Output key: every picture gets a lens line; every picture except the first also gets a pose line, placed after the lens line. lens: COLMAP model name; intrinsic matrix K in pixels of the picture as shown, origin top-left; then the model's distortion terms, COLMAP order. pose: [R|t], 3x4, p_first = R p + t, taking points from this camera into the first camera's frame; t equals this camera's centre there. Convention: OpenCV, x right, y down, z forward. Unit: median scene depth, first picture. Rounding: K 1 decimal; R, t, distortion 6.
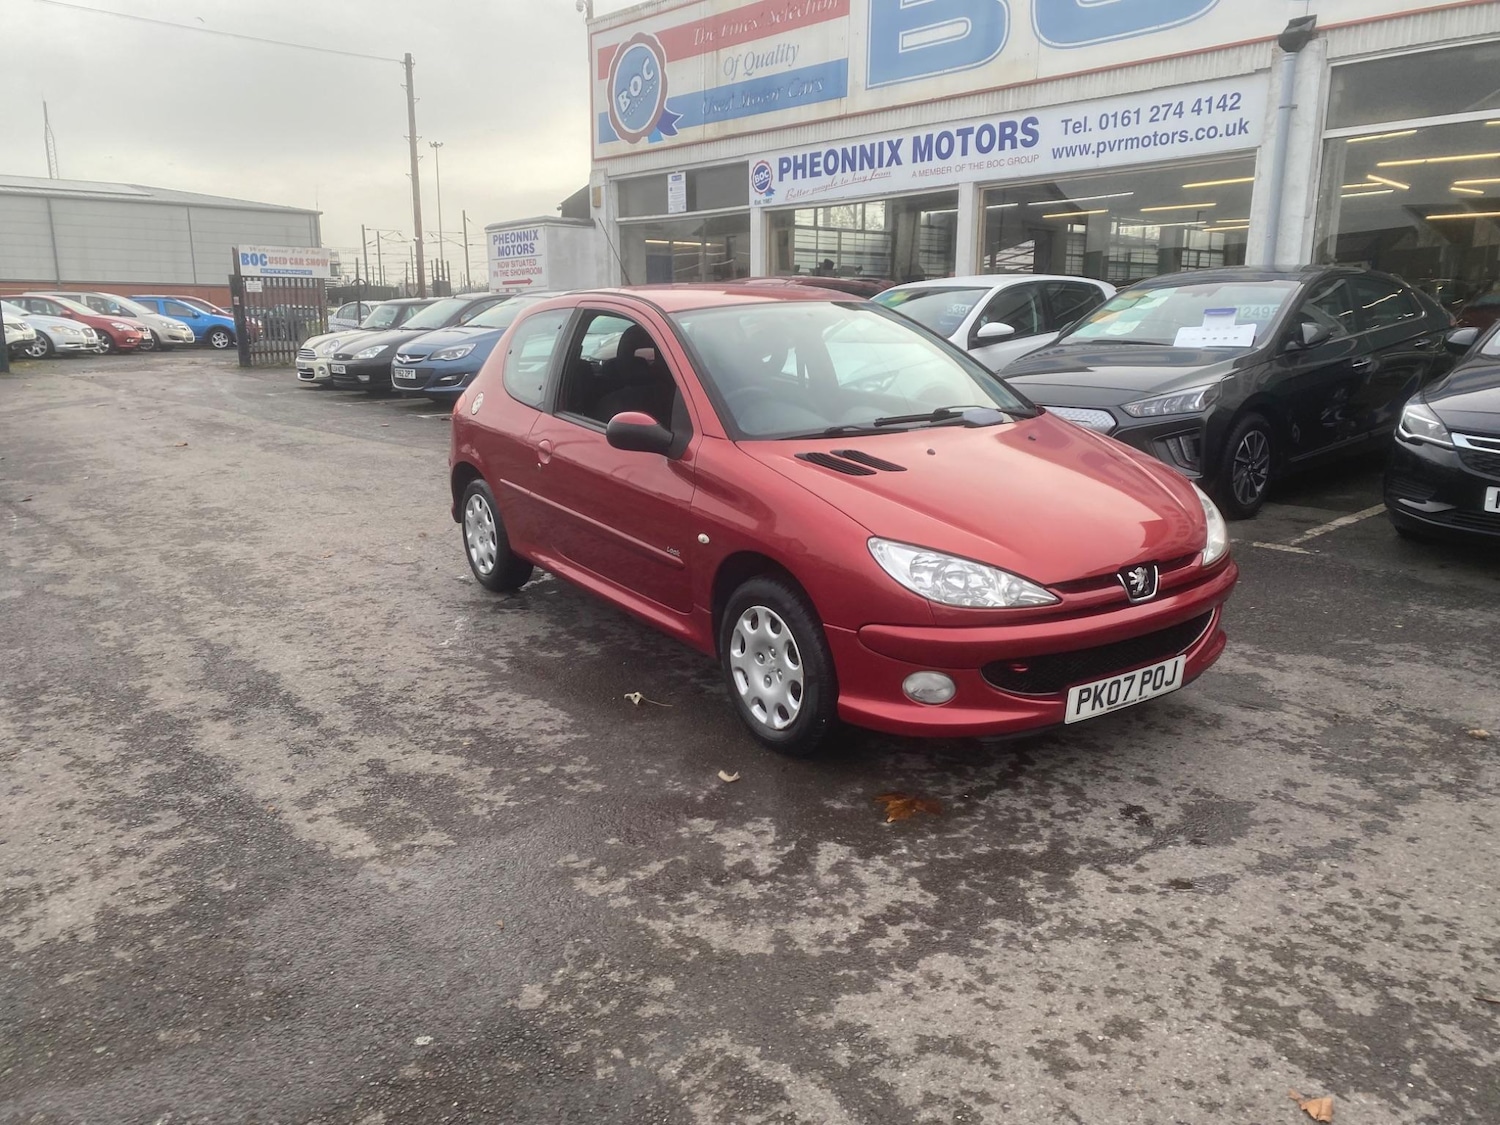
lens RADIAL K [[1135.4, 0, 738.9], [0, 1135.4, 574.4], [0, 0, 1]] dist [0.030266, -0.027023]
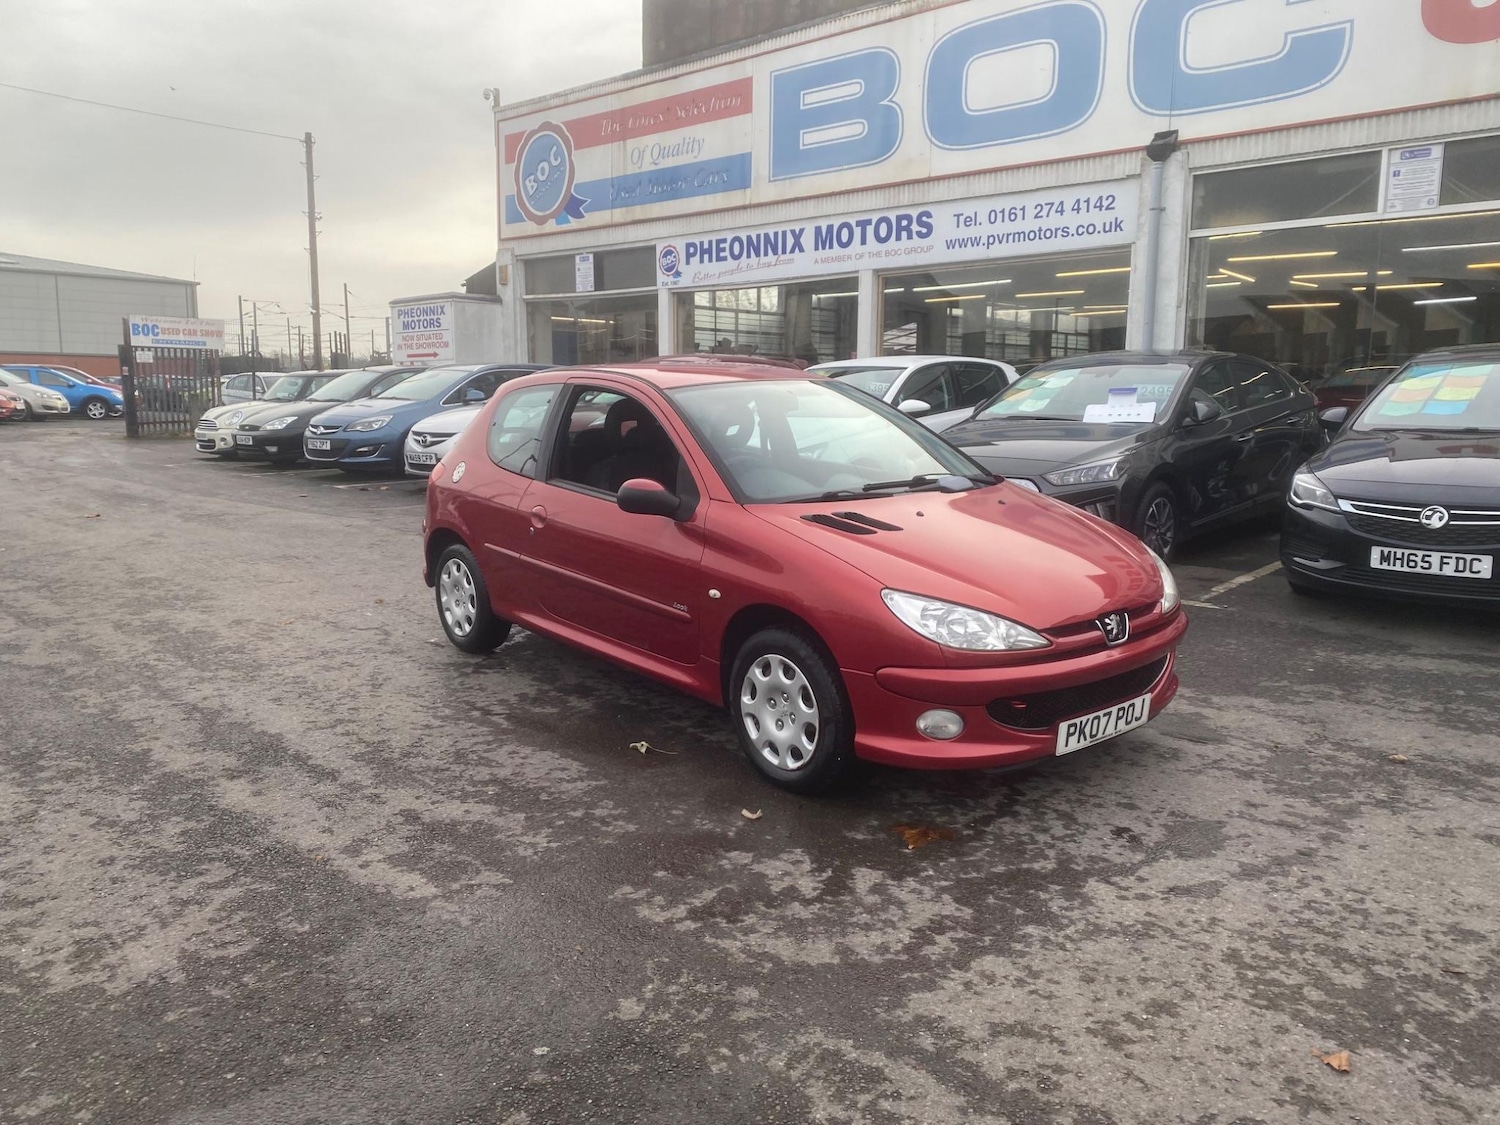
lens RADIAL K [[1135.4, 0, 736.4], [0, 1135.4, 551.7], [0, 0, 1]] dist [0.030266, -0.027023]
pose [[0.994878, -0.006568, 0.100873, -0.109610], [0.014863, 0.996547, -0.081695, 0.015365], [-0.099988, 0.082776, 0.991539, -0.072089]]
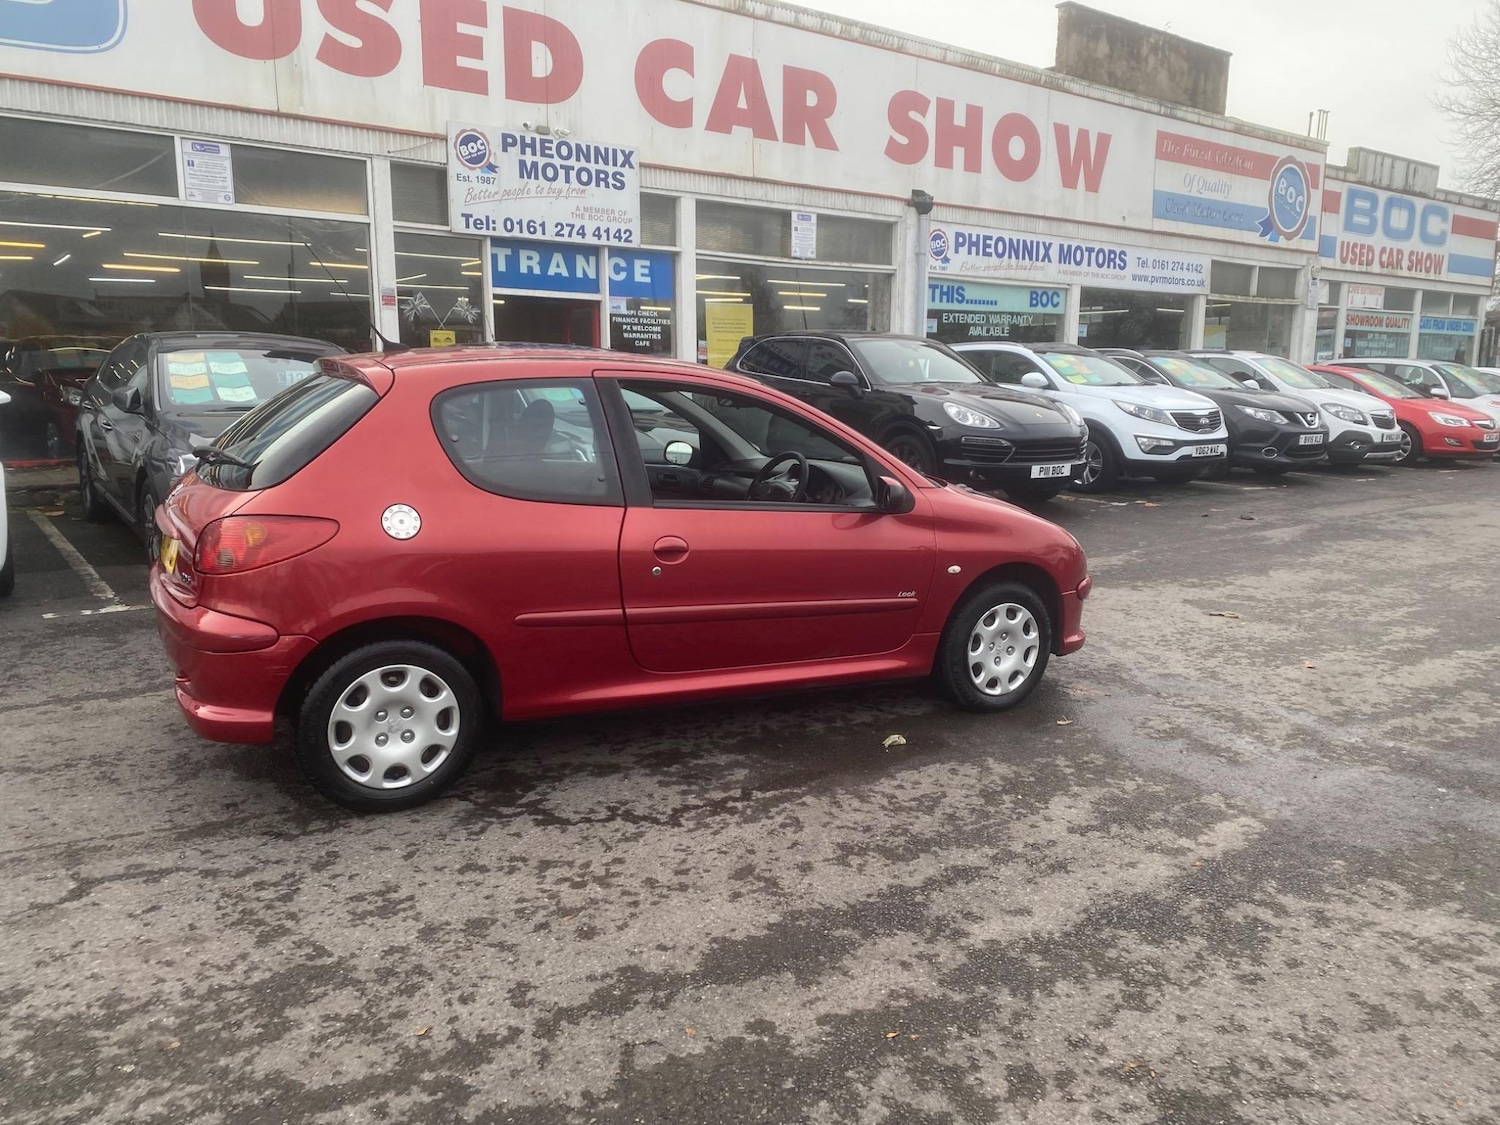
lens RADIAL K [[1135.4, 0, 761.9], [0, 1135.4, 575.7], [0, 0, 1]] dist [0.030266, -0.027023]
pose [[0.058442, -0.166811, 0.984255, -1.139079], [0.214406, 0.965030, 0.150822, -0.232430], [-0.974995, 0.202216, 0.092164, 1.001934]]
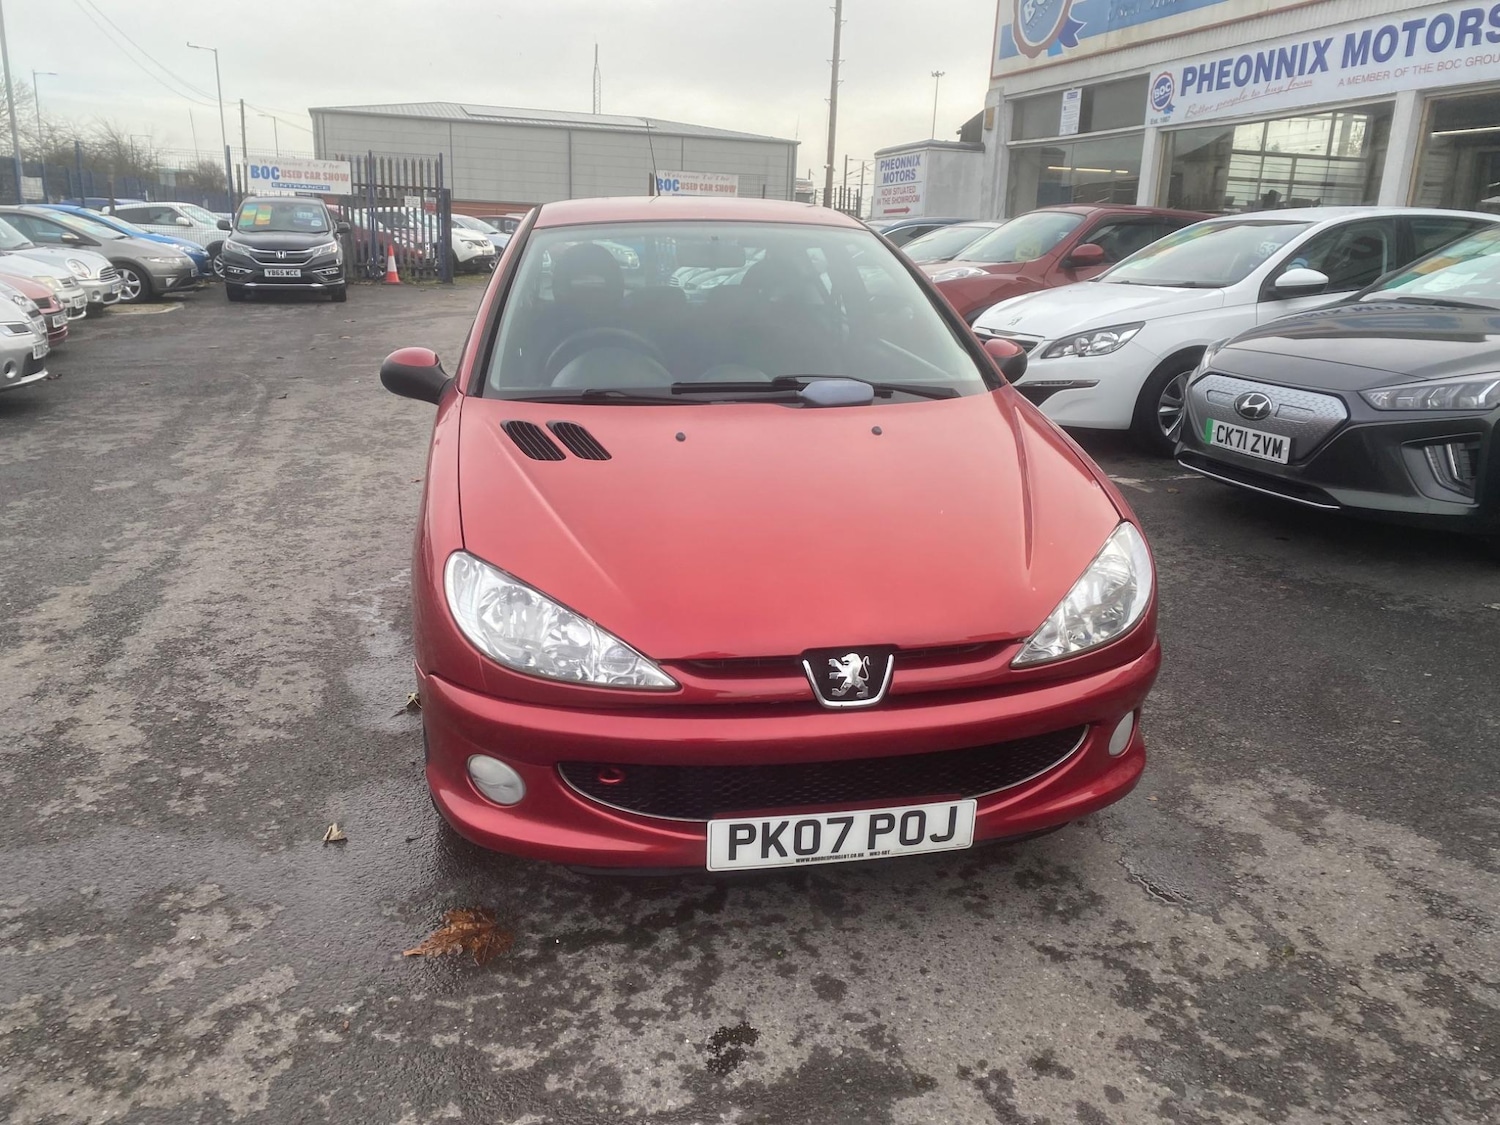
lens RADIAL K [[1135.4, 0, 737.3], [0, 1135.4, 561.5], [0, 0, 1]] dist [0.030266, -0.027023]
pose [[0.916902, 0.137026, -0.374852, 0.425336], [-0.120501, 0.990429, 0.067298, -0.074174], [0.380486, -0.016536, 0.924639, 0.328611]]
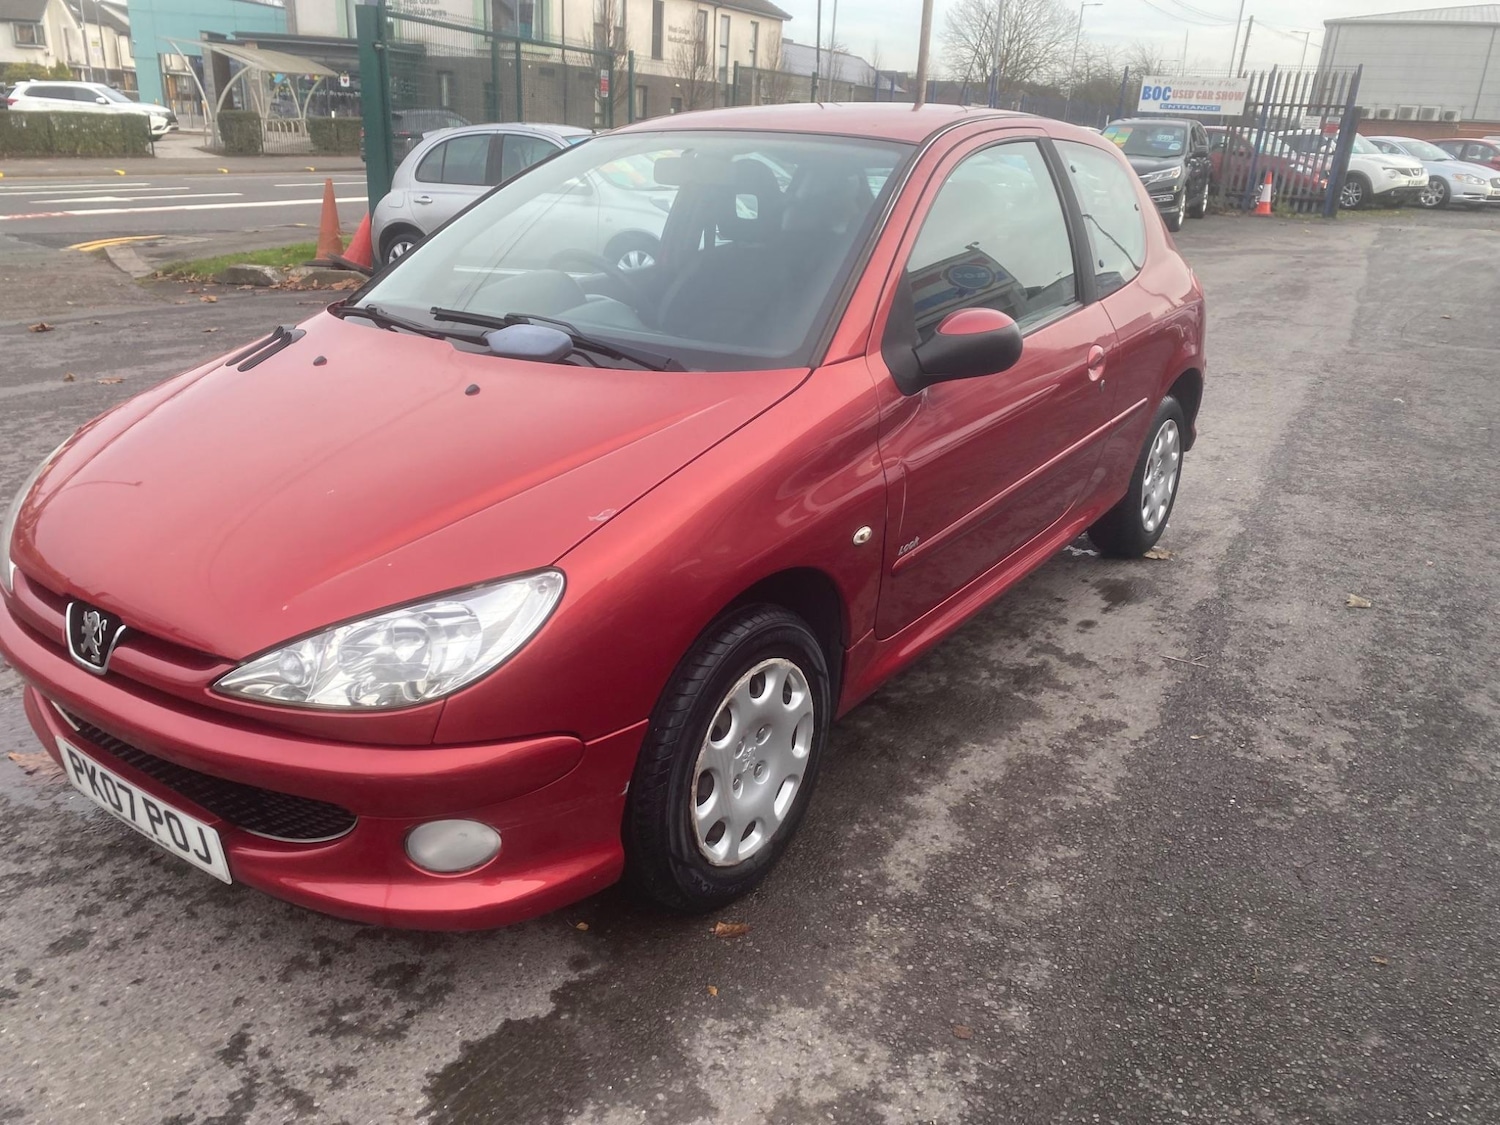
lens RADIAL K [[1135.4, 0, 737.4], [0, 1135.4, 577.1], [0, 0, 1]] dist [0.030266, -0.027023]
pose [[0.351223, 0.359084, -0.864697, 0.772112], [-0.249761, 0.926001, 0.283094, -0.213358], [0.902365, 0.116538, 0.414918, 0.859953]]
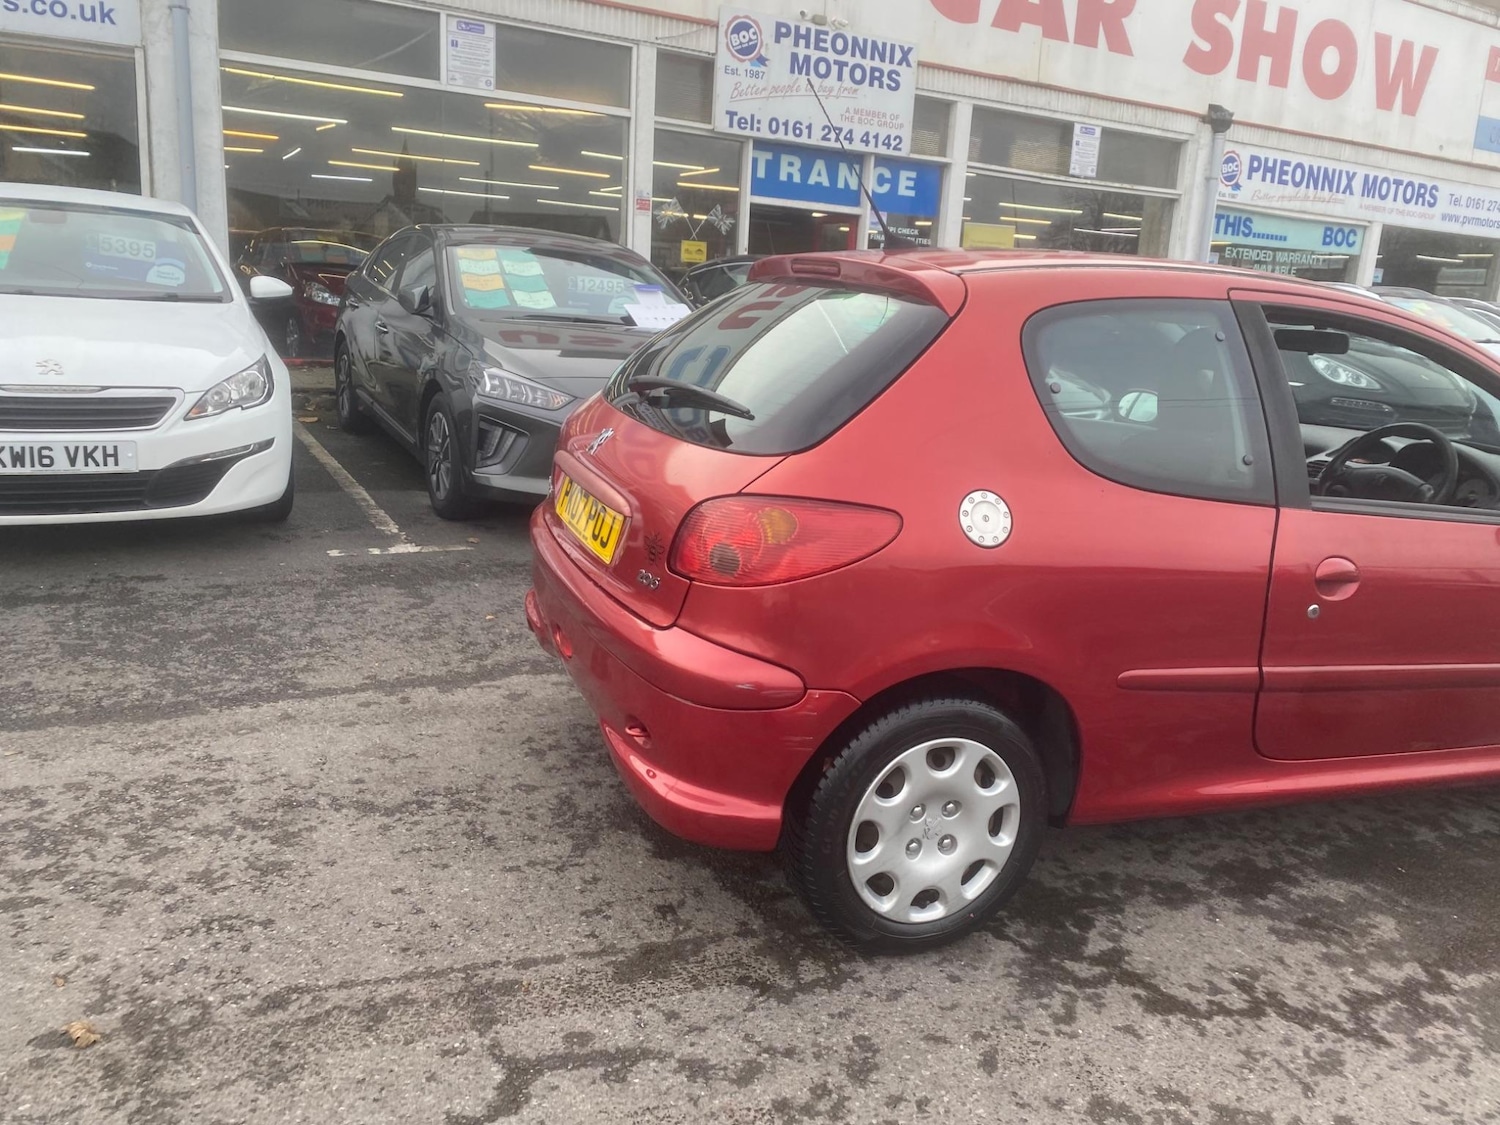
lens RADIAL K [[1135.4, 0, 762.6], [0, 1135.4, 549.6], [0, 0, 1]] dist [0.030266, -0.027023]
pose [[0.196466, -0.195358, 0.960852, -0.845299], [0.158491, 0.973391, 0.165501, -0.291972], [-0.967616, 0.119771, 0.222201, 1.321244]]
